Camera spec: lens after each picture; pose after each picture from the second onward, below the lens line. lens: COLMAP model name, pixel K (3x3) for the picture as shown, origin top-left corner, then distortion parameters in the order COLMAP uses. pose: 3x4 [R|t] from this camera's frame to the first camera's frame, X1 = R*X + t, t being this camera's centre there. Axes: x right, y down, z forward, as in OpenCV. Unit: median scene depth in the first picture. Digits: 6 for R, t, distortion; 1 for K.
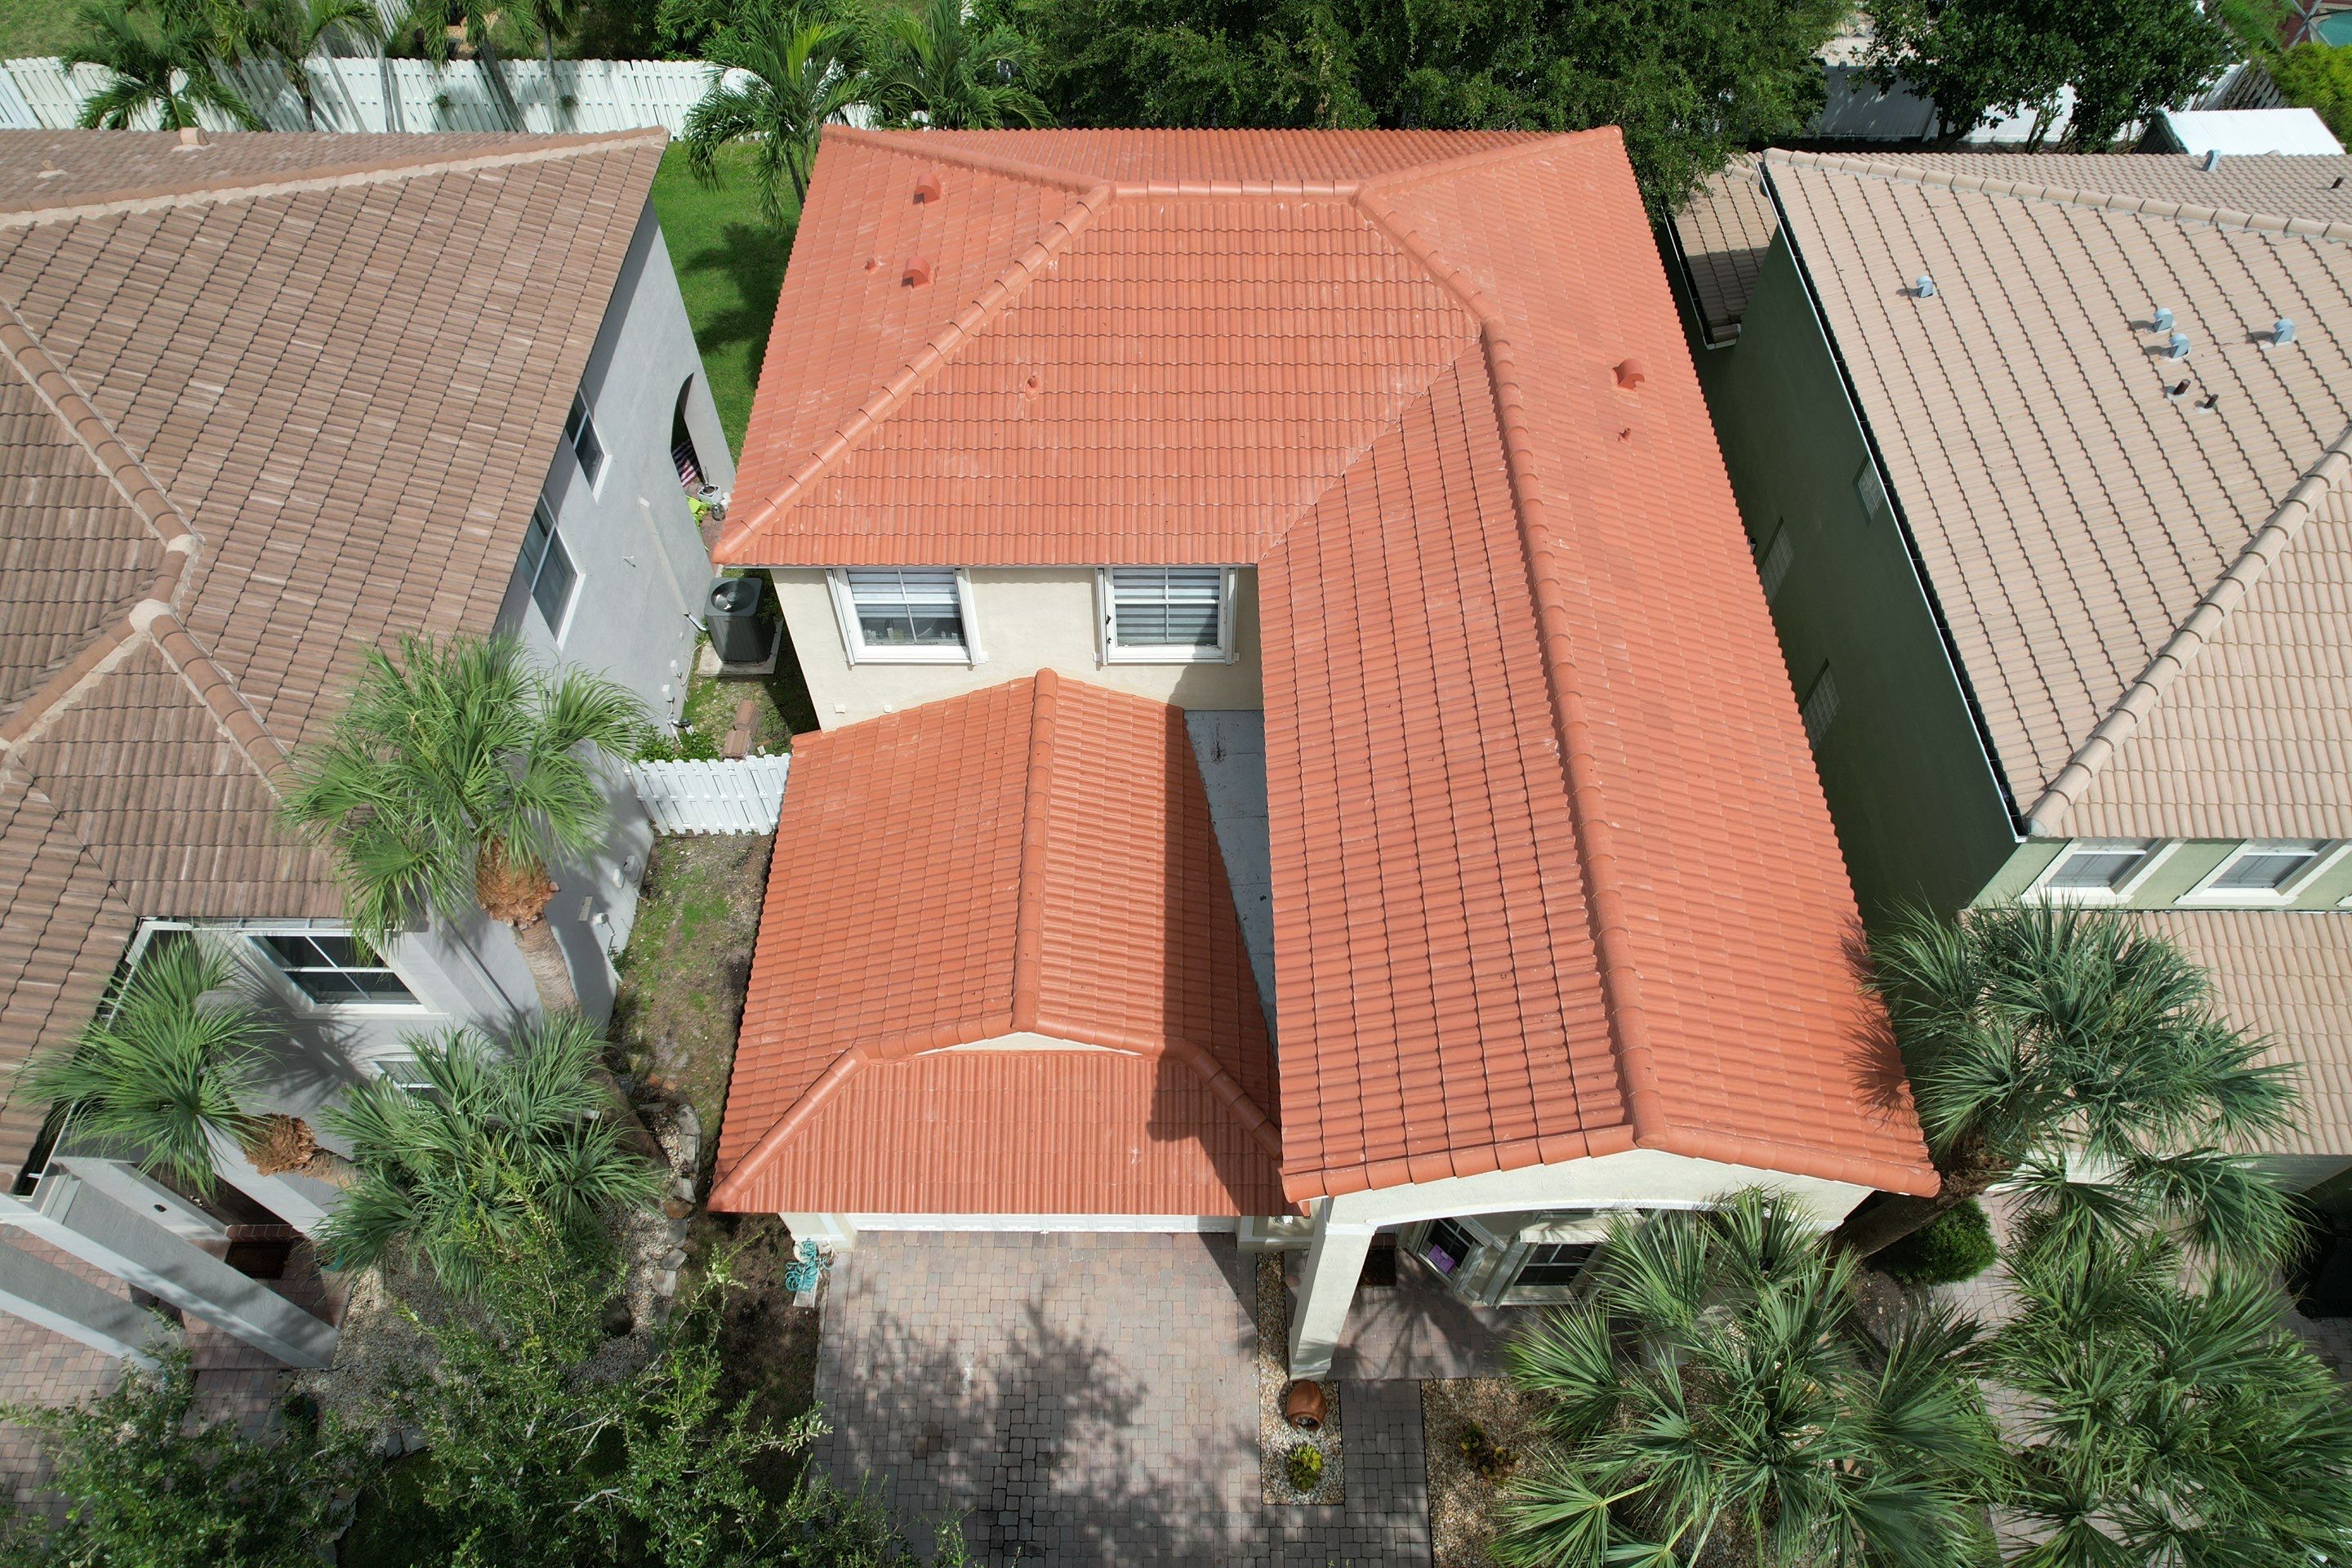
lens RADIAL K [[1499.7, 0, 1176.0], [0, 1499.7, 784.0], [0, 0, 1]] dist [-0.013816, 0.020320]
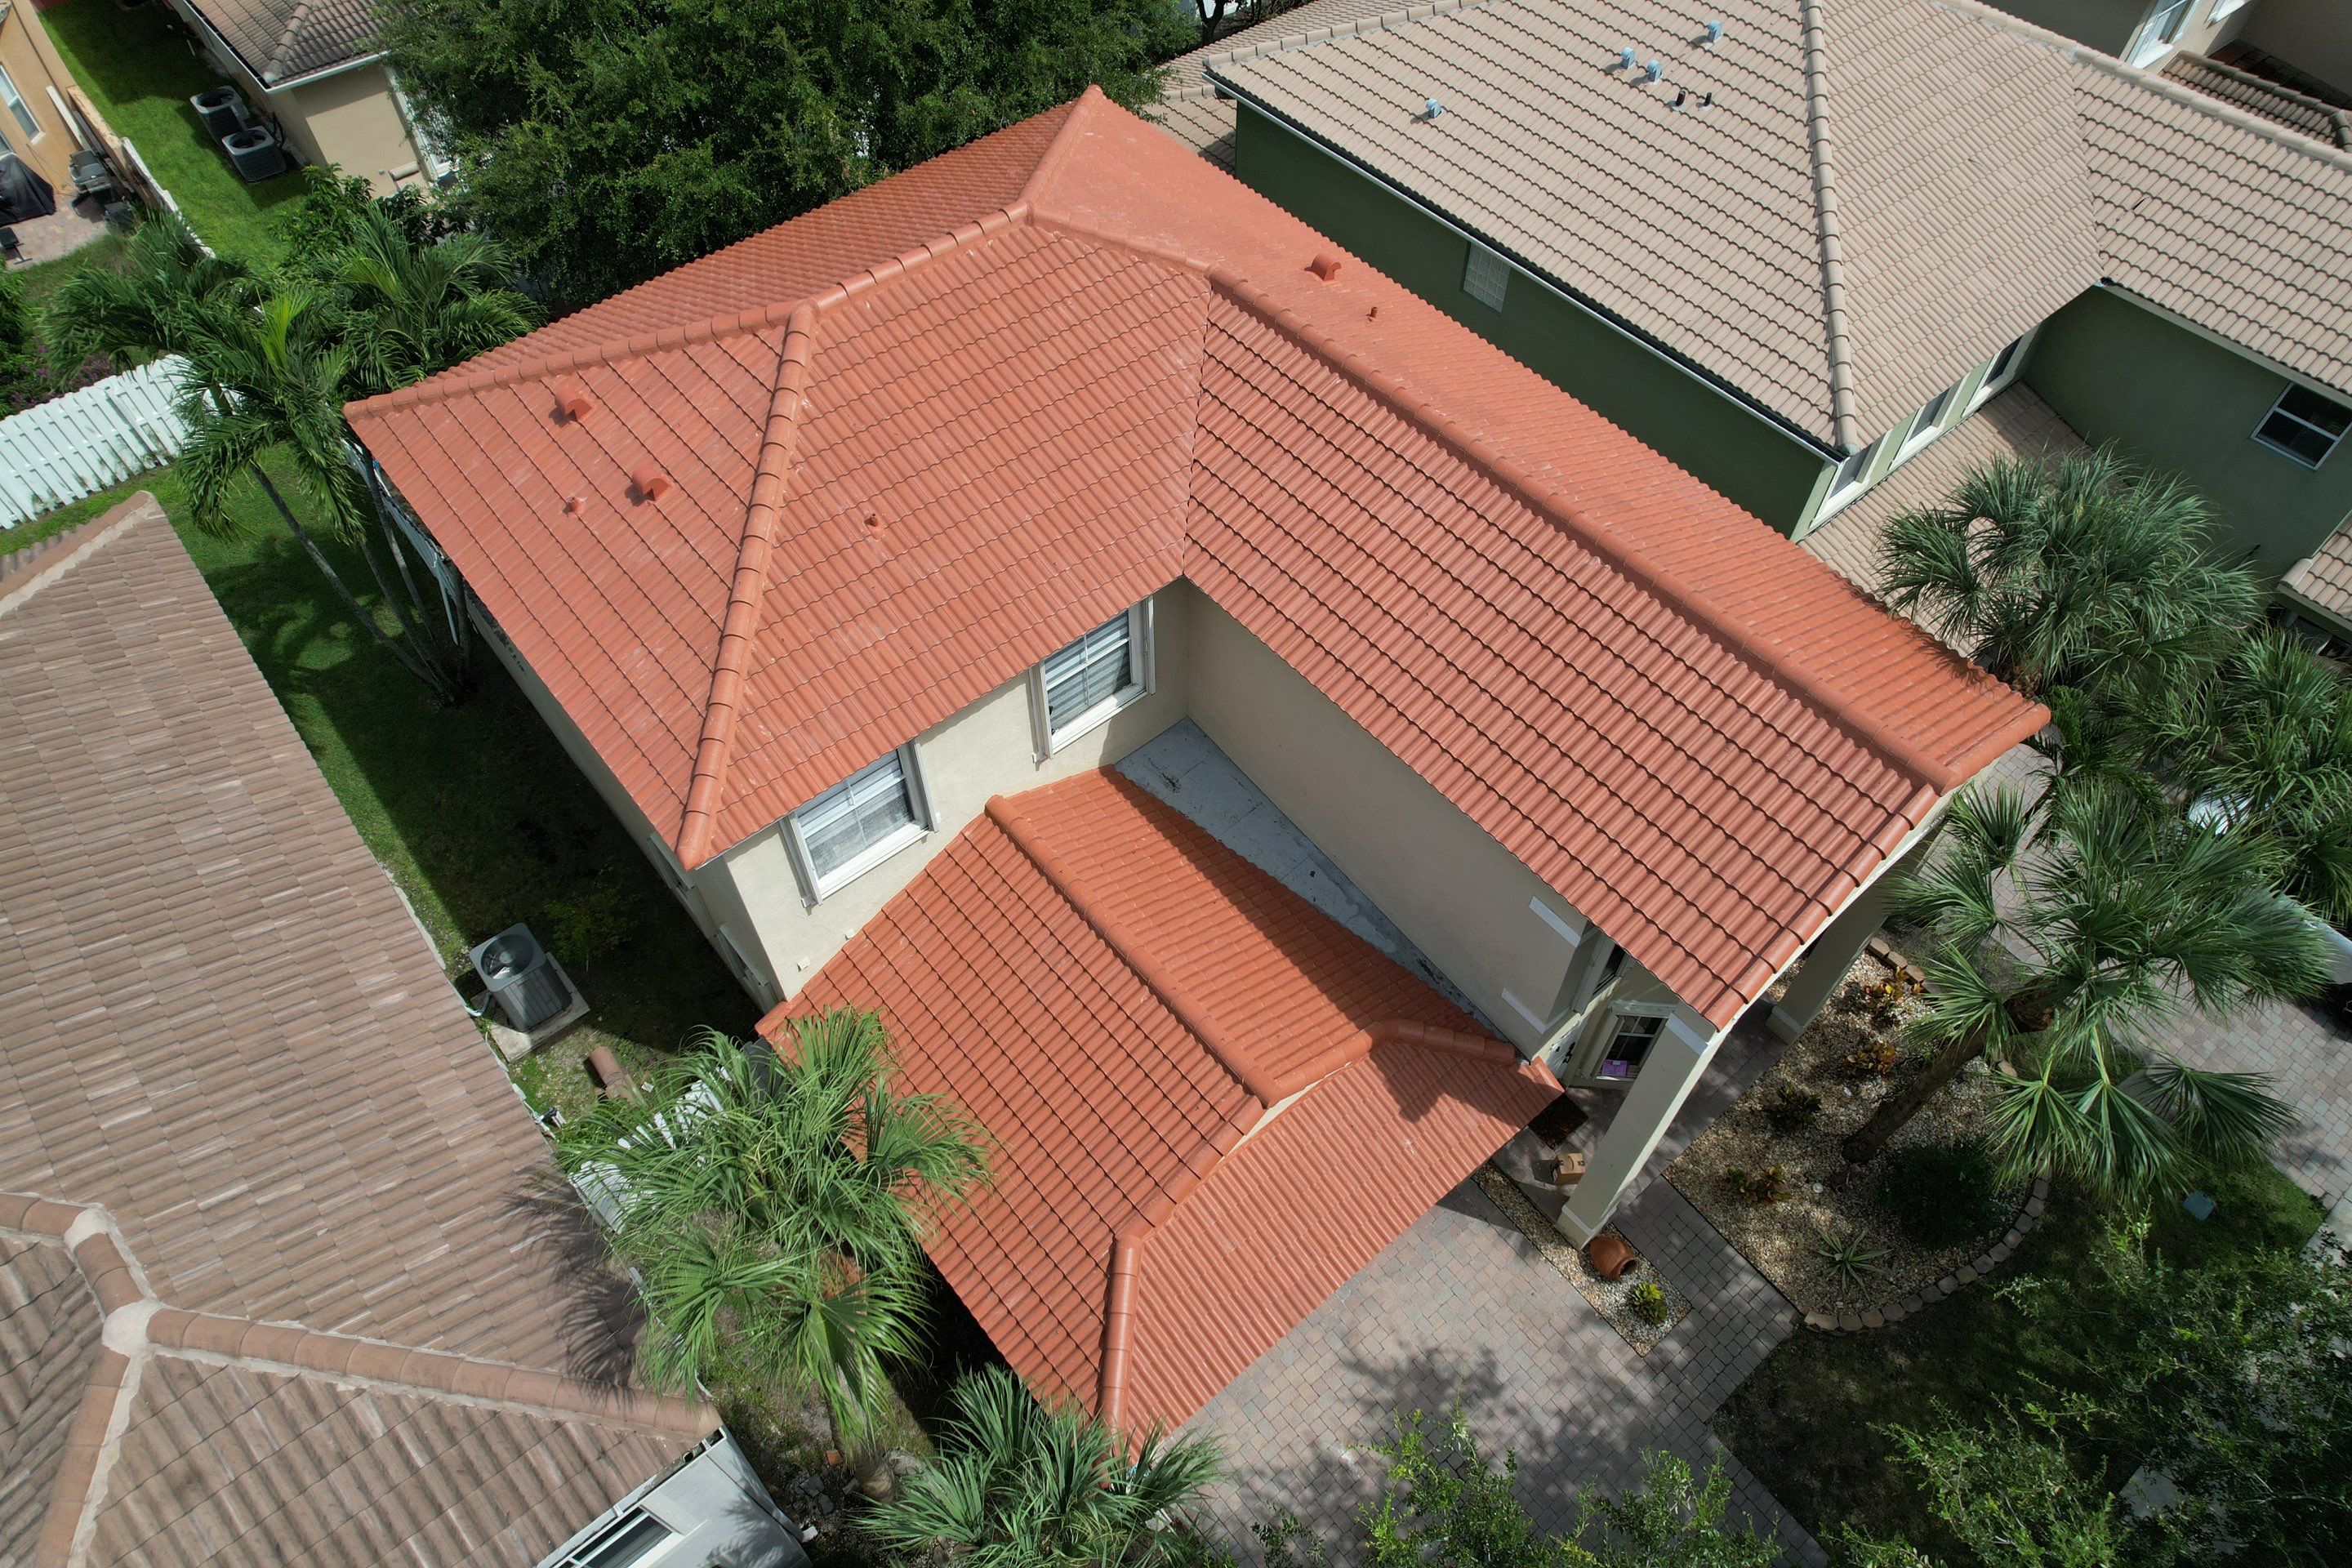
lens RADIAL K [[1495.0, 0, 1176.0], [0, 1495.0, 784.0], [0, 0, 1]] dist [-0.008856, -0.001411]
pose [[0.768715, -0.514698, 0.379688, -0.373367], [0.524664, 0.846965, 0.085899, -0.111707], [-0.365795, 0.133177, 0.921118, 0.114818]]
